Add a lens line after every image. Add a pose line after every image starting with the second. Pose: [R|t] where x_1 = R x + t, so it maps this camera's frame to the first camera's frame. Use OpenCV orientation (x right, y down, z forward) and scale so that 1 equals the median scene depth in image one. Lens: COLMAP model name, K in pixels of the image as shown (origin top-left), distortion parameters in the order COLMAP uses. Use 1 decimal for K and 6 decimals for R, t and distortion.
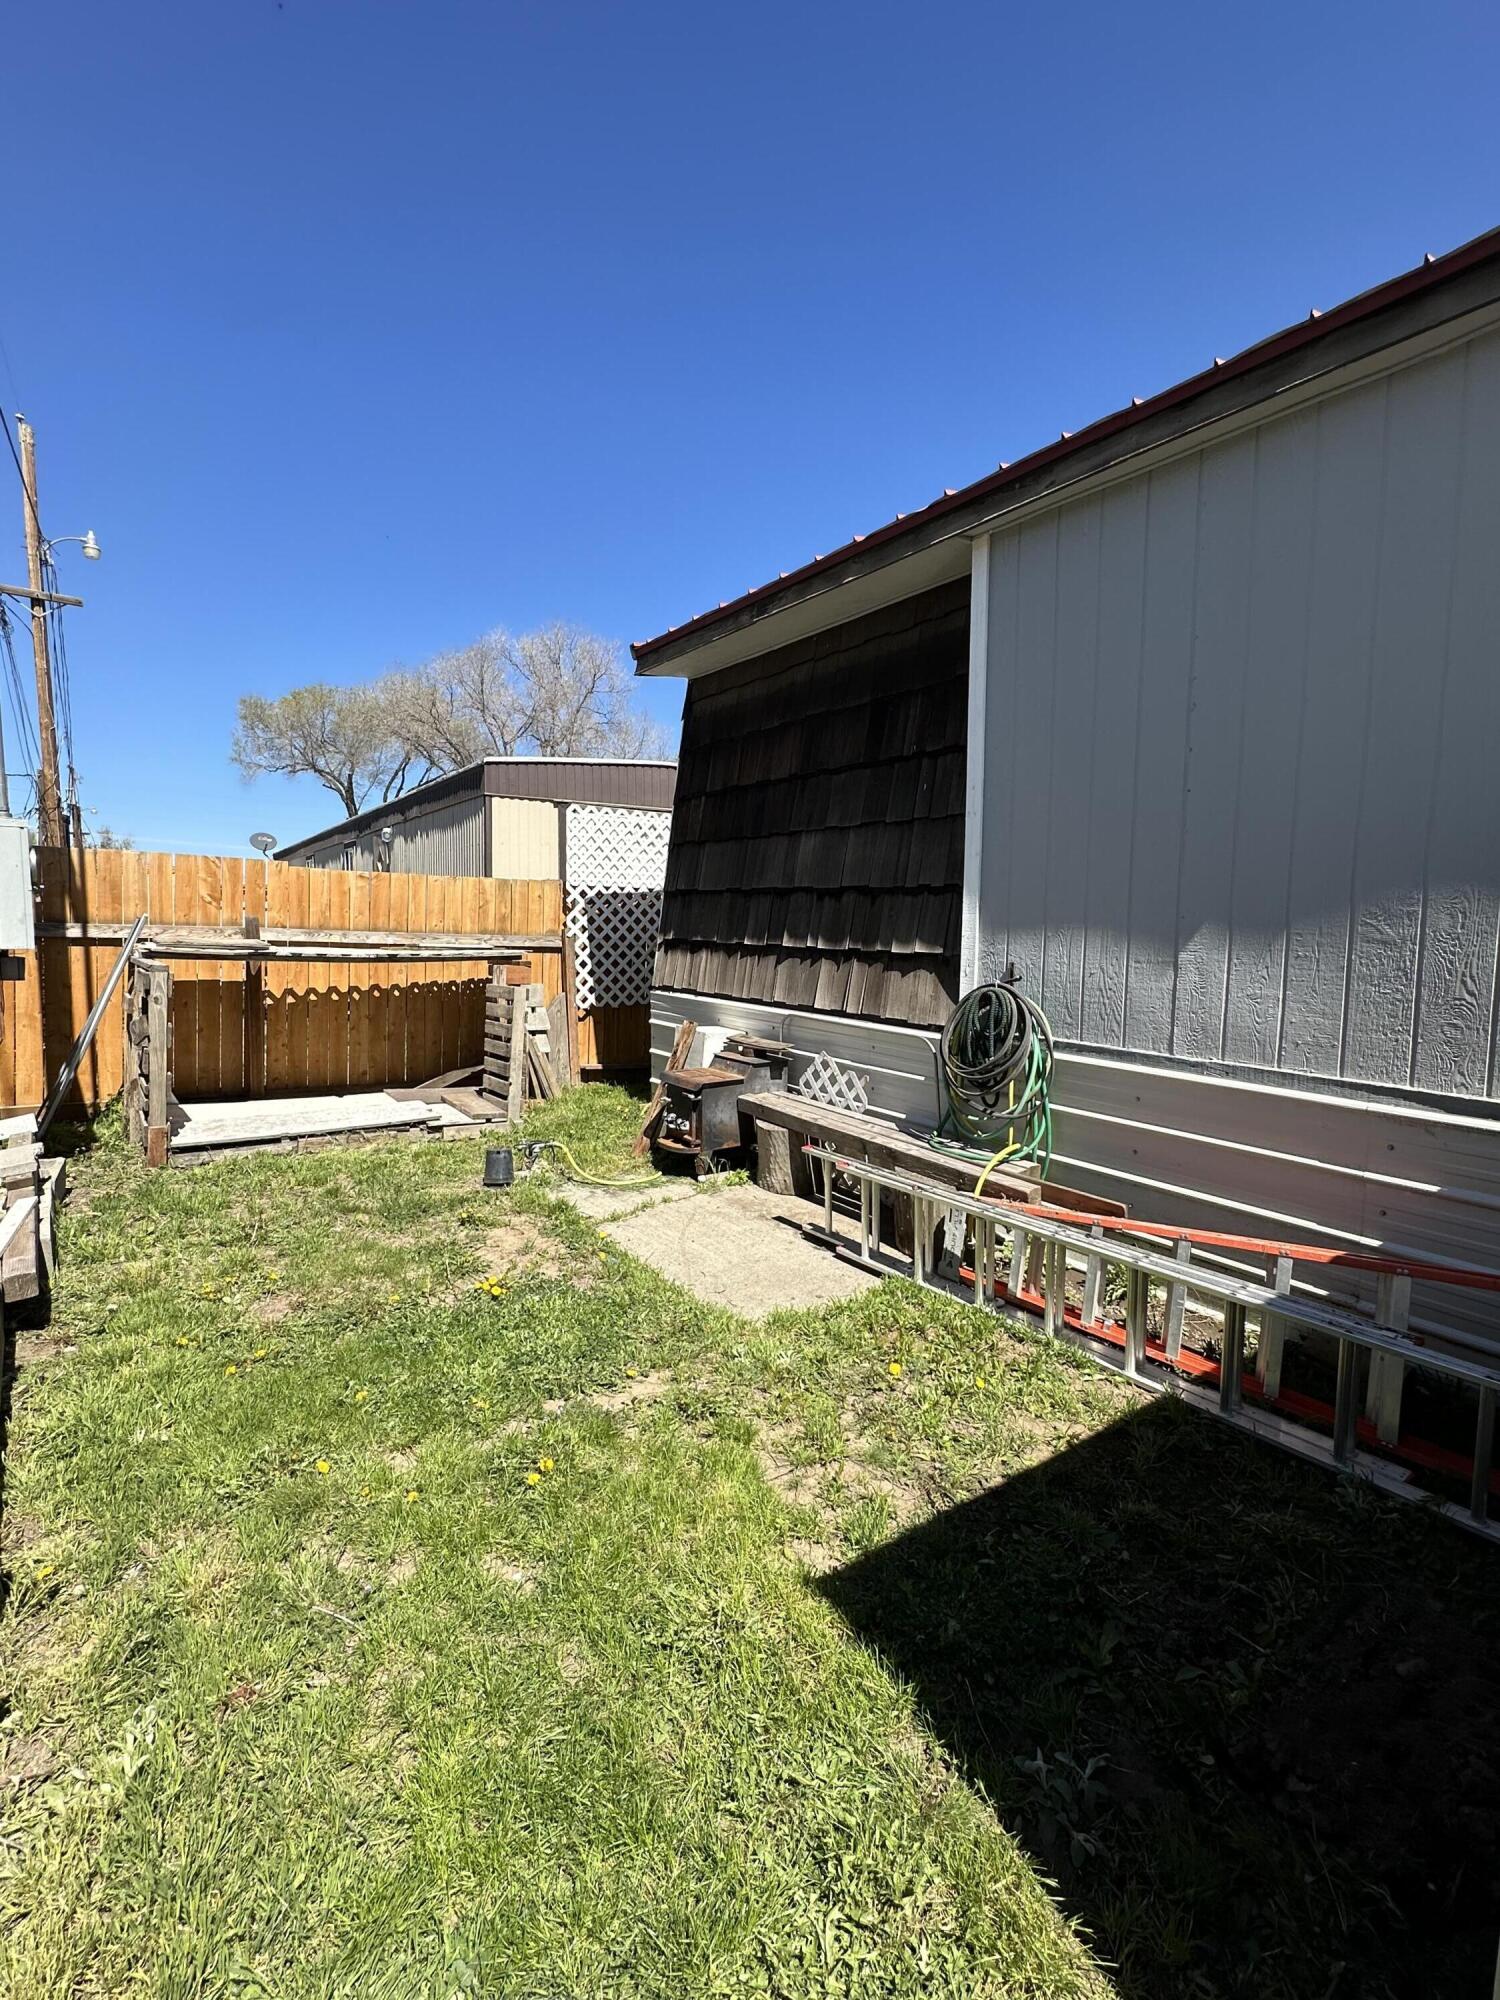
lens RADIAL K [[897.3, 0, 738.2], [0, 897.3, 1003.9], [0, 0, 1]] dist [-0.001787, 0.001089]
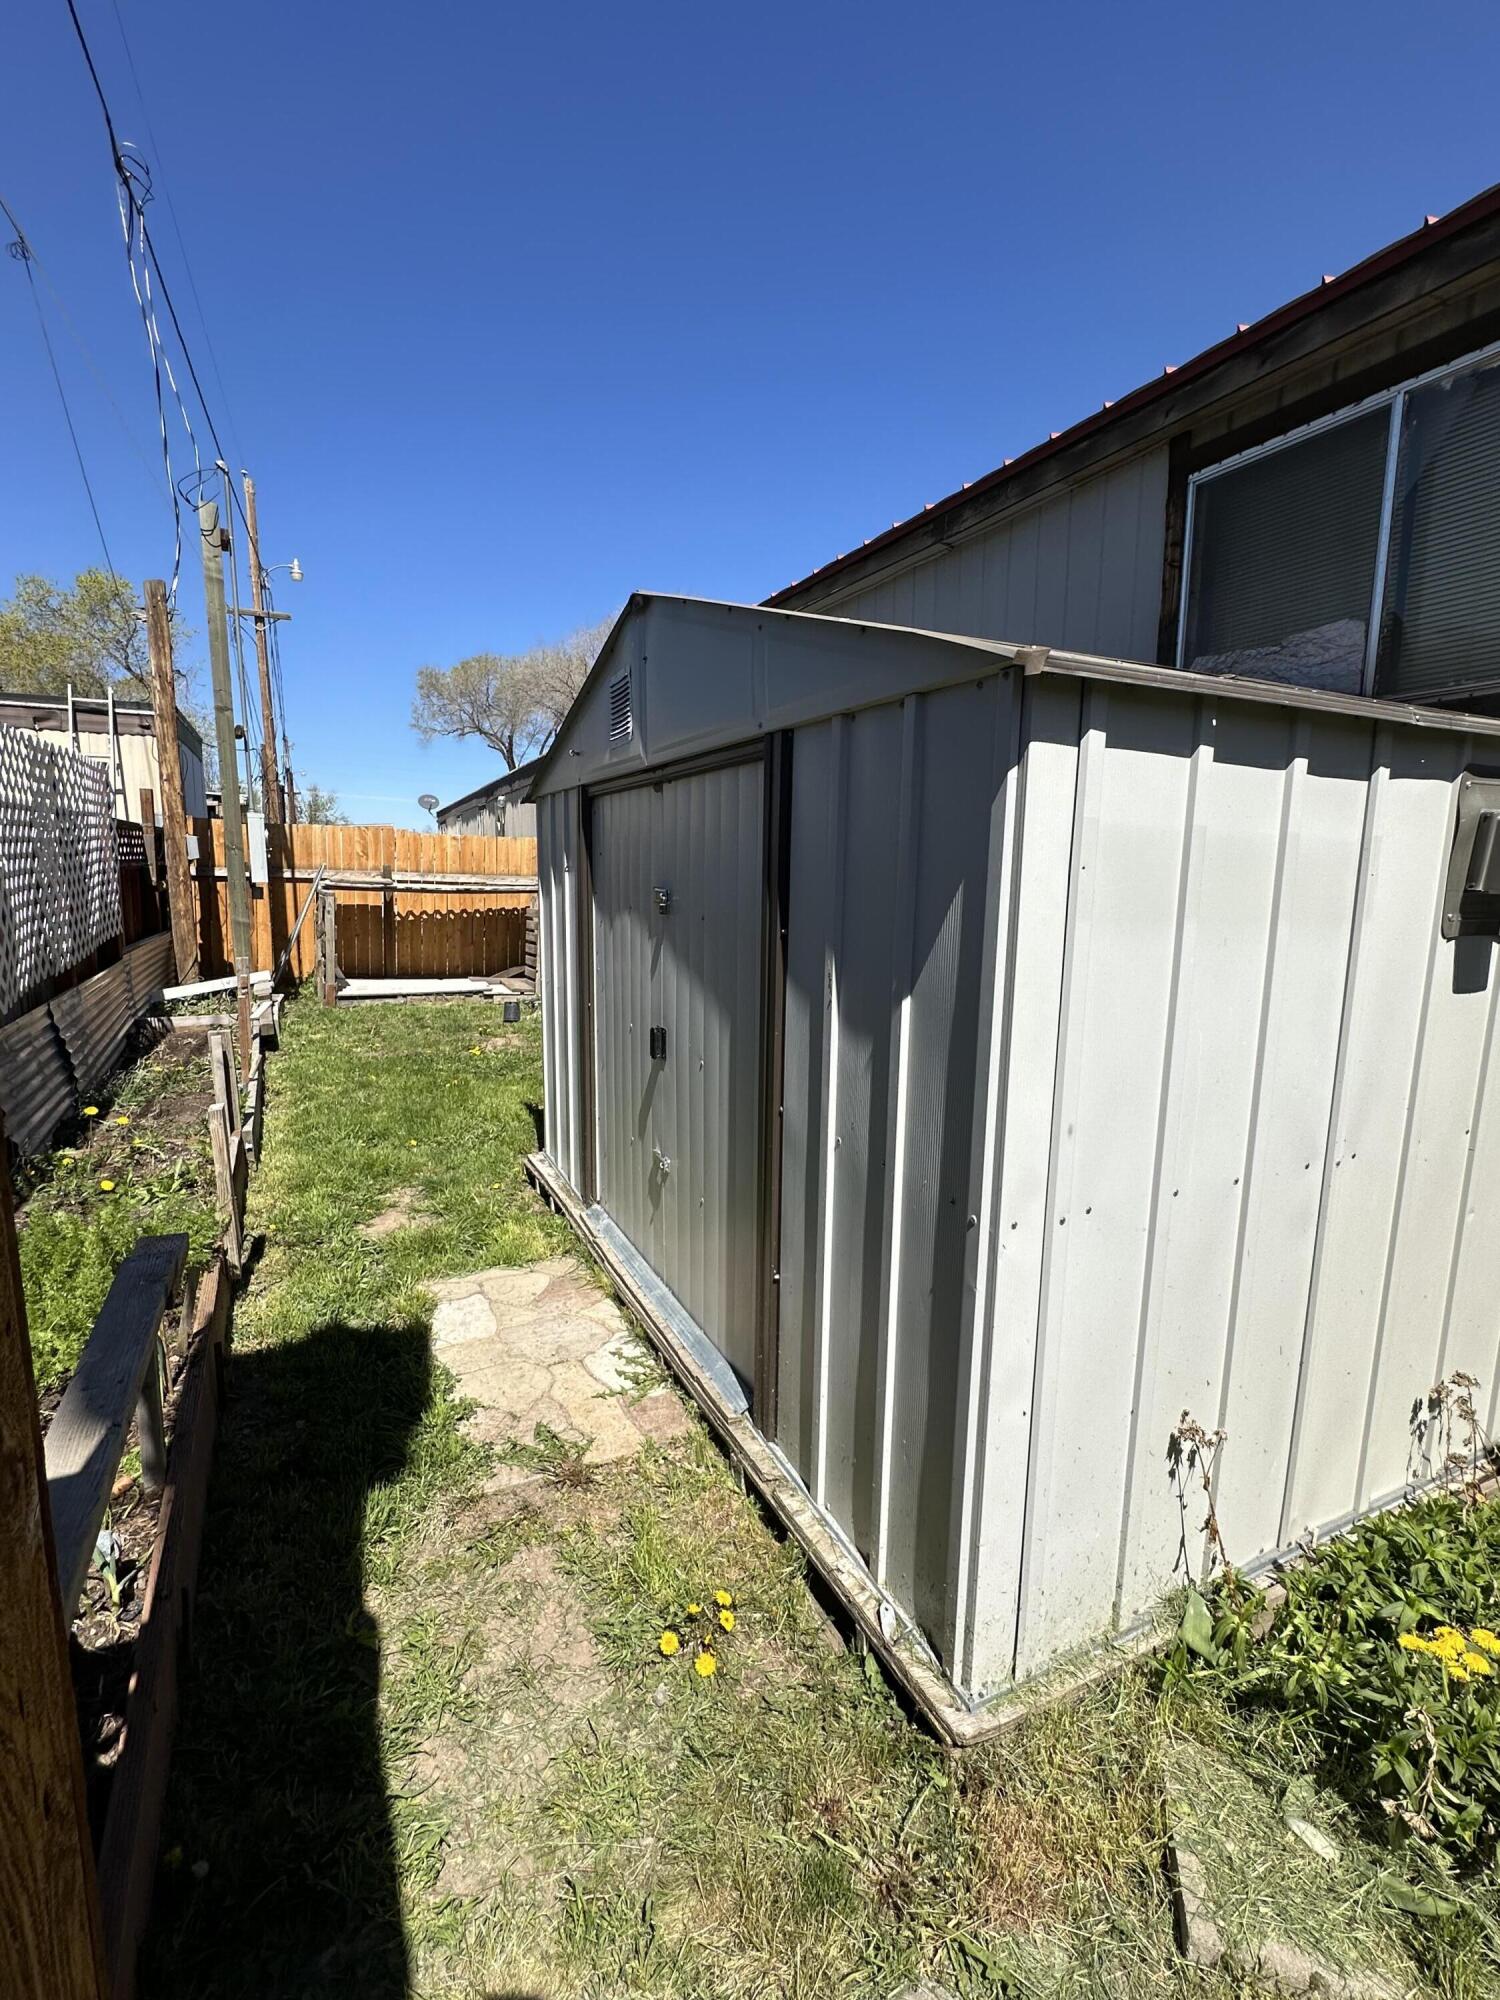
lens RADIAL K [[897.3, 0, 738.2], [0, 897.3, 1003.9], [0, 0, 1]] dist [-0.001787, 0.001089]
pose [[0.984420, 0.023695, -0.174230, 0.364721], [-0.013410, 0.998110, 0.059970, 0.046739], [0.175321, -0.056699, 0.982877, -0.483776]]
